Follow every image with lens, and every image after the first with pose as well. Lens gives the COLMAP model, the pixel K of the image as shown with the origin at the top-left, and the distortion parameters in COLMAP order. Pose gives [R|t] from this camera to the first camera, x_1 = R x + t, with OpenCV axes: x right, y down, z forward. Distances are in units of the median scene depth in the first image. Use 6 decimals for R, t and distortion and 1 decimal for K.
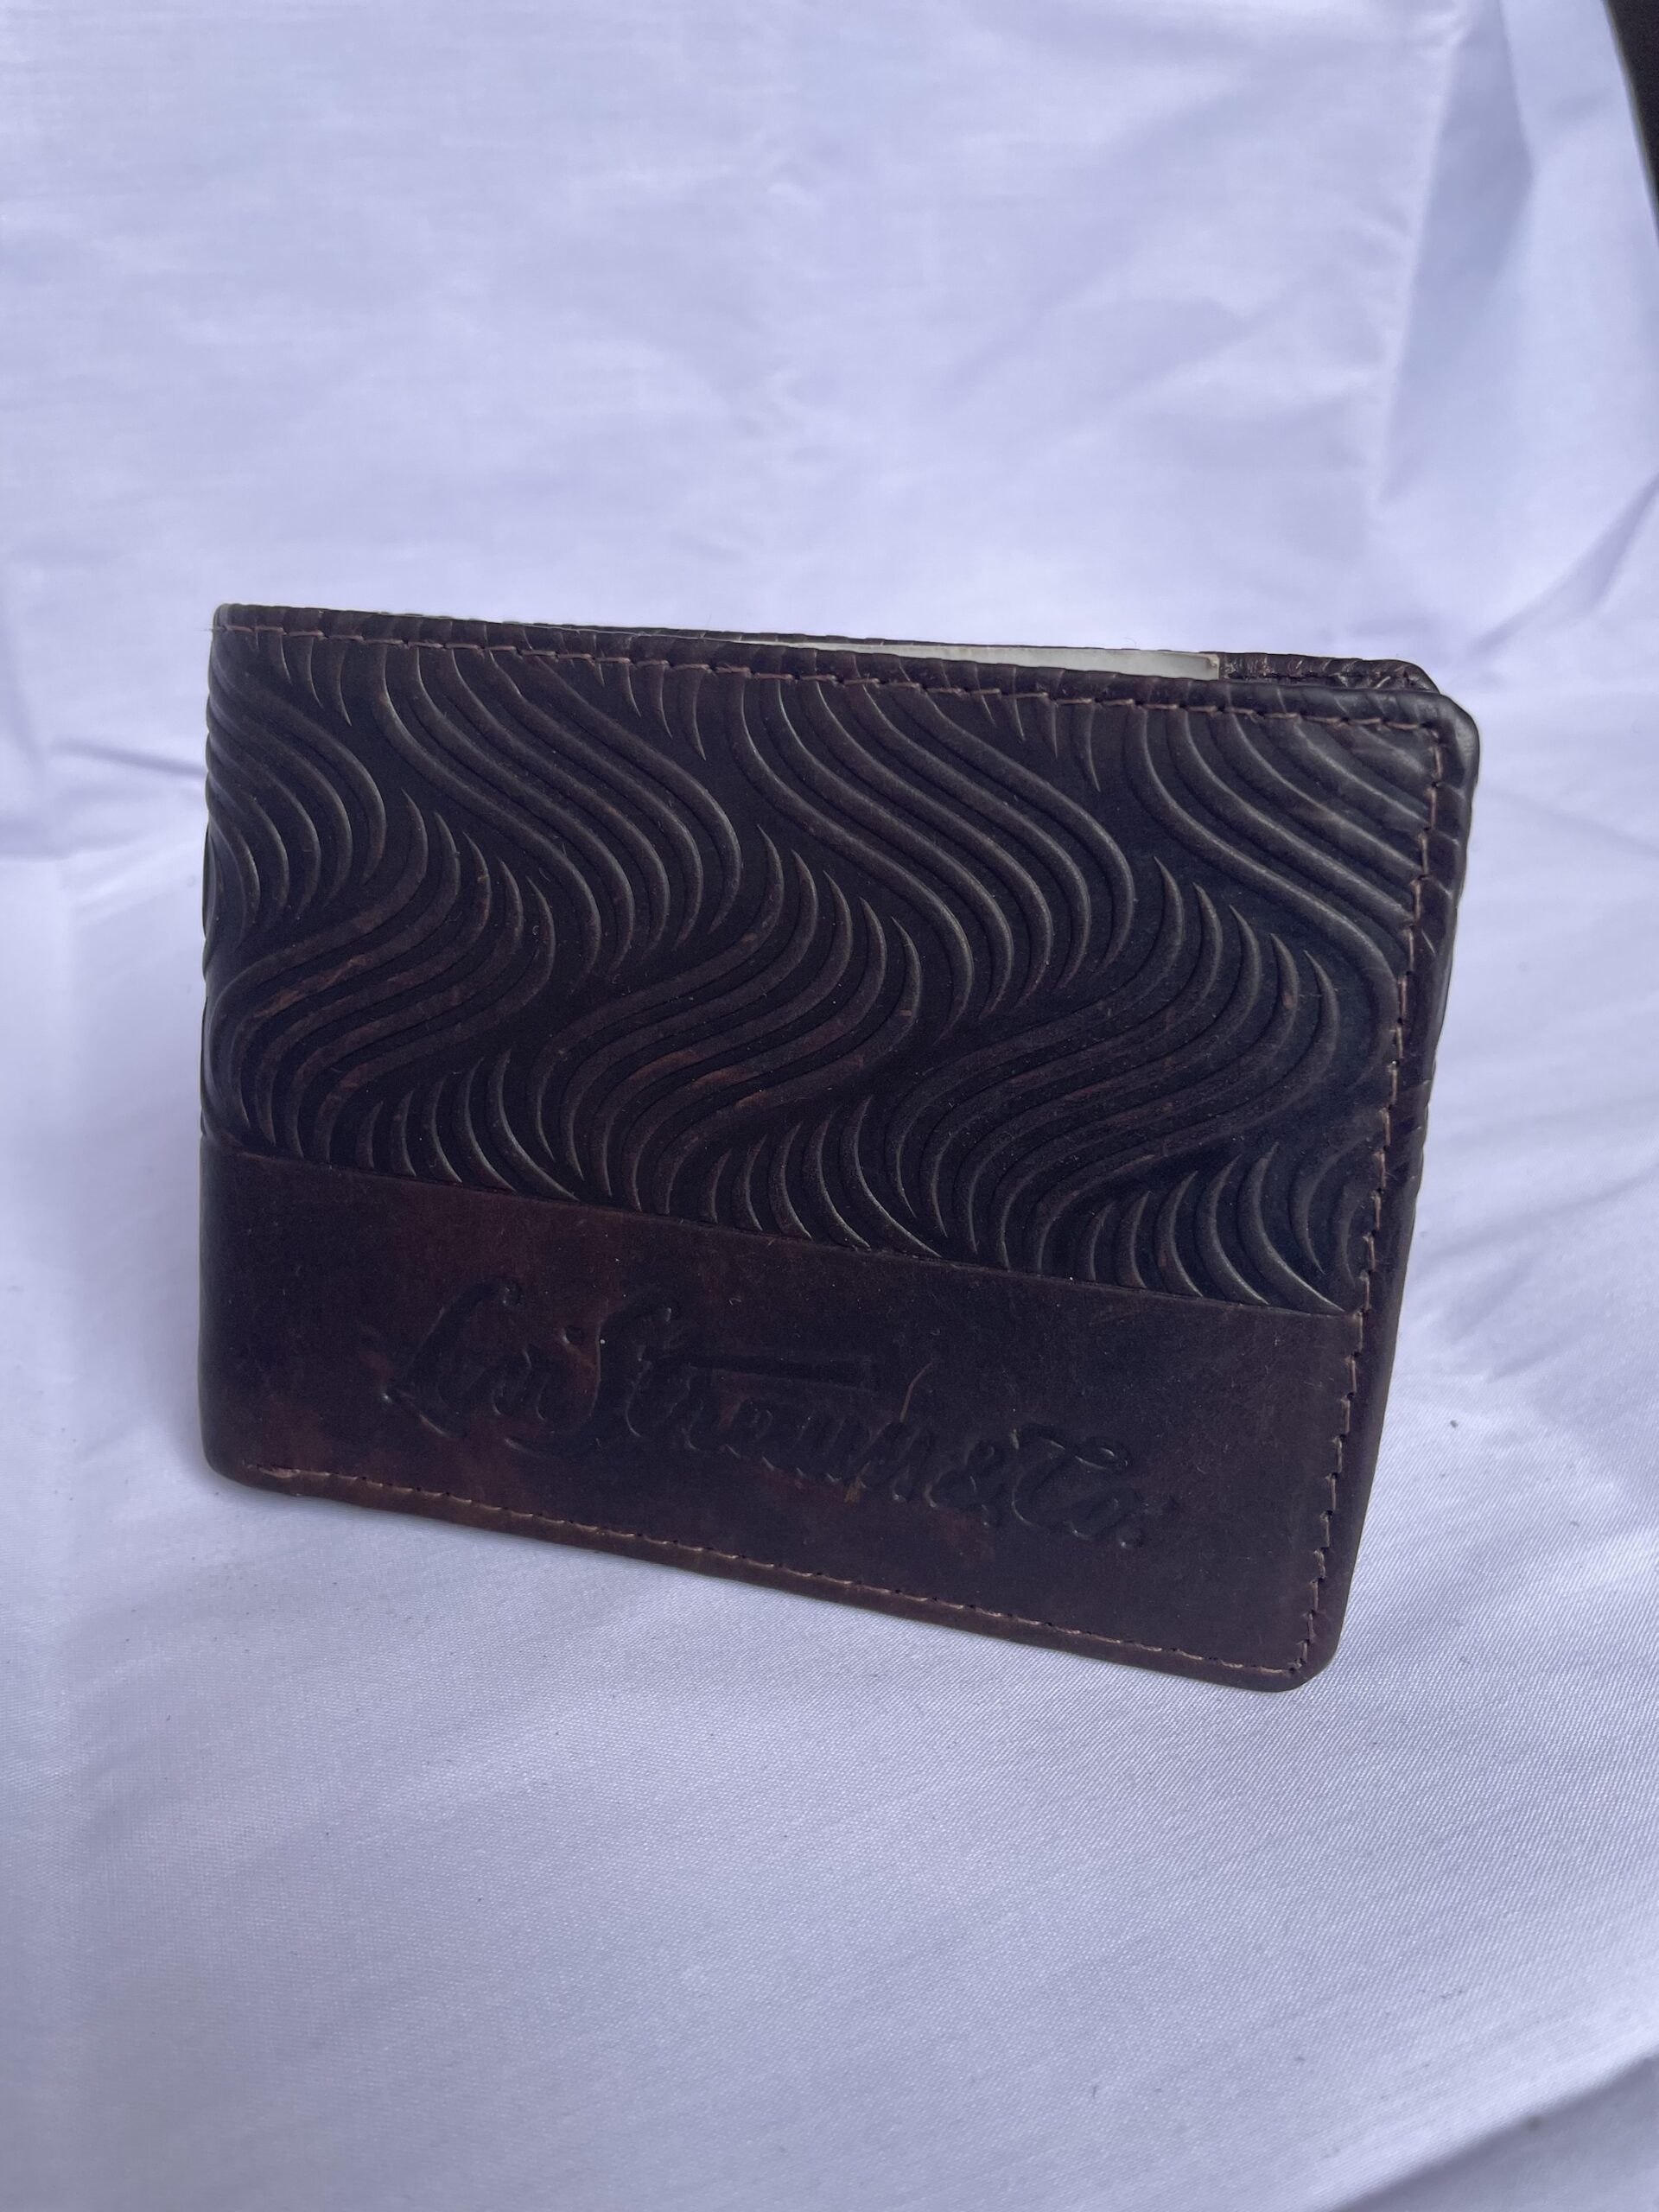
lens RADIAL K [[1740.9, 0, 829.5], [0, 1740.9, 1106.0], [0, 0, 1]] dist [0.050408, -0.119681]
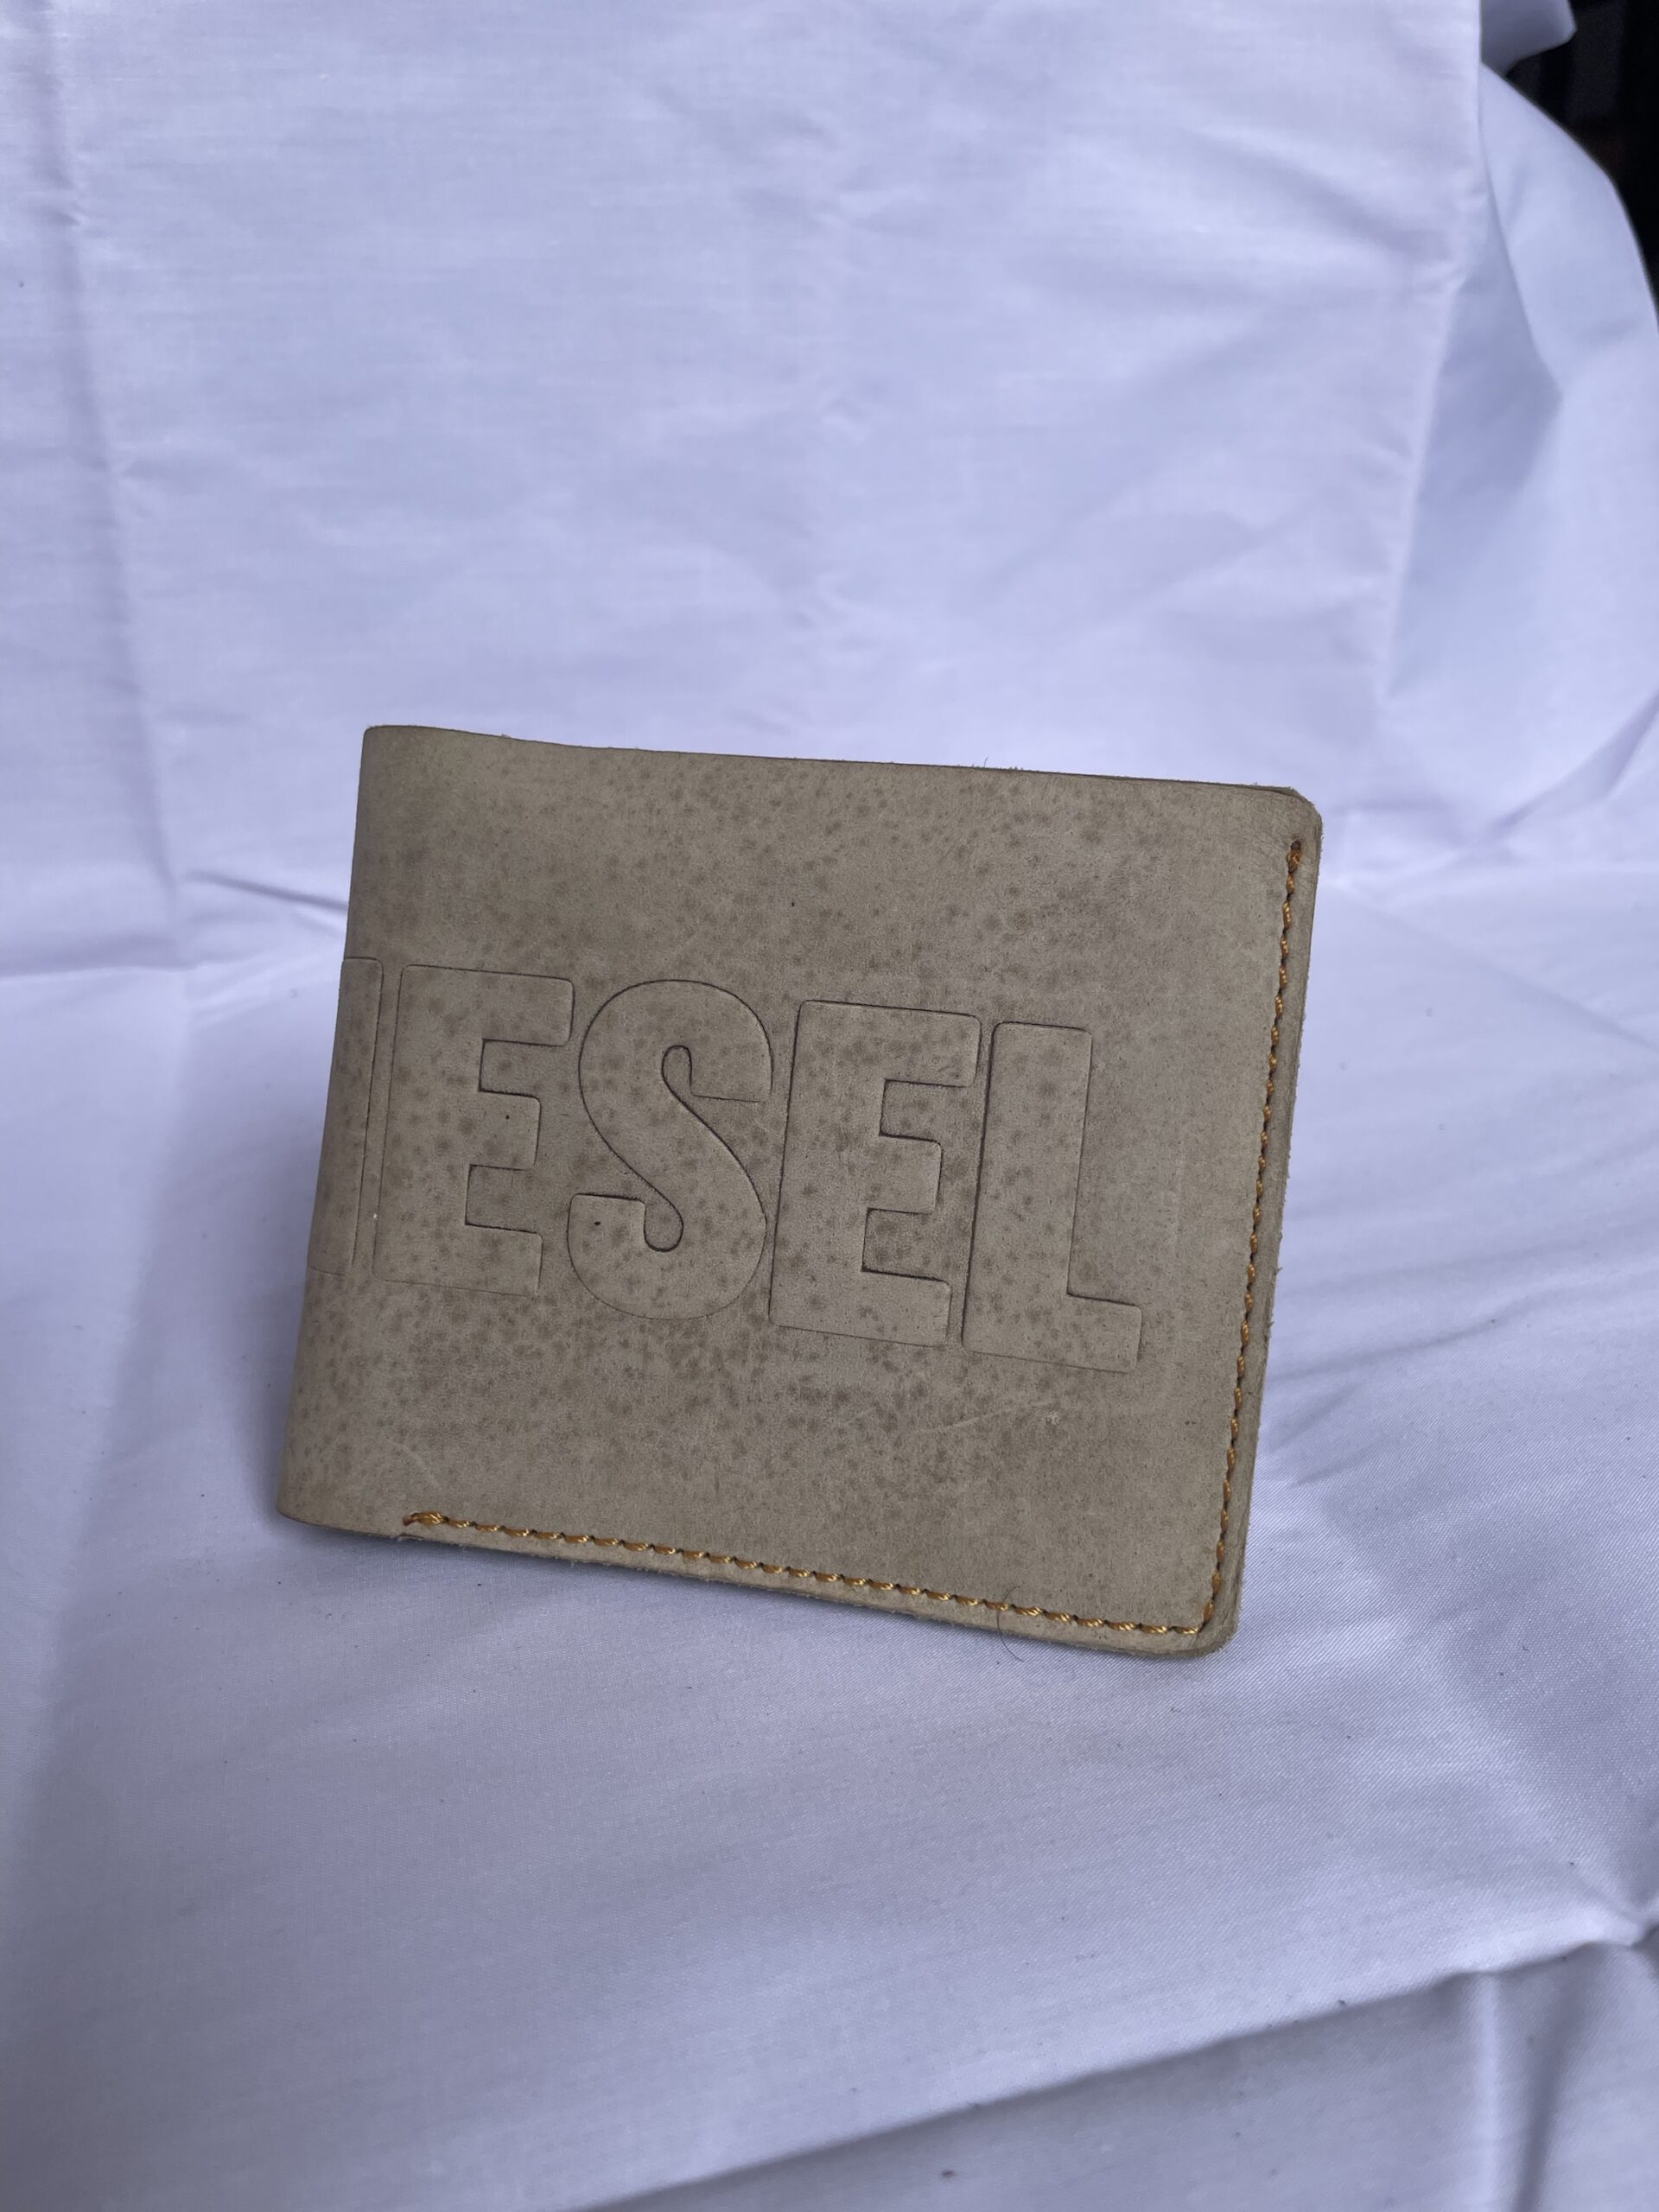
lens RADIAL K [[1740.9, 0, 829.5], [0, 1740.9, 1106.0], [0, 0, 1]] dist [0.050408, -0.119681]
pose [[0.994192, 0.051259, -0.094633, 0.096843], [-0.057443, 0.996306, -0.063828, -0.001035], [0.091011, 0.068893, 0.993464, -0.106962]]
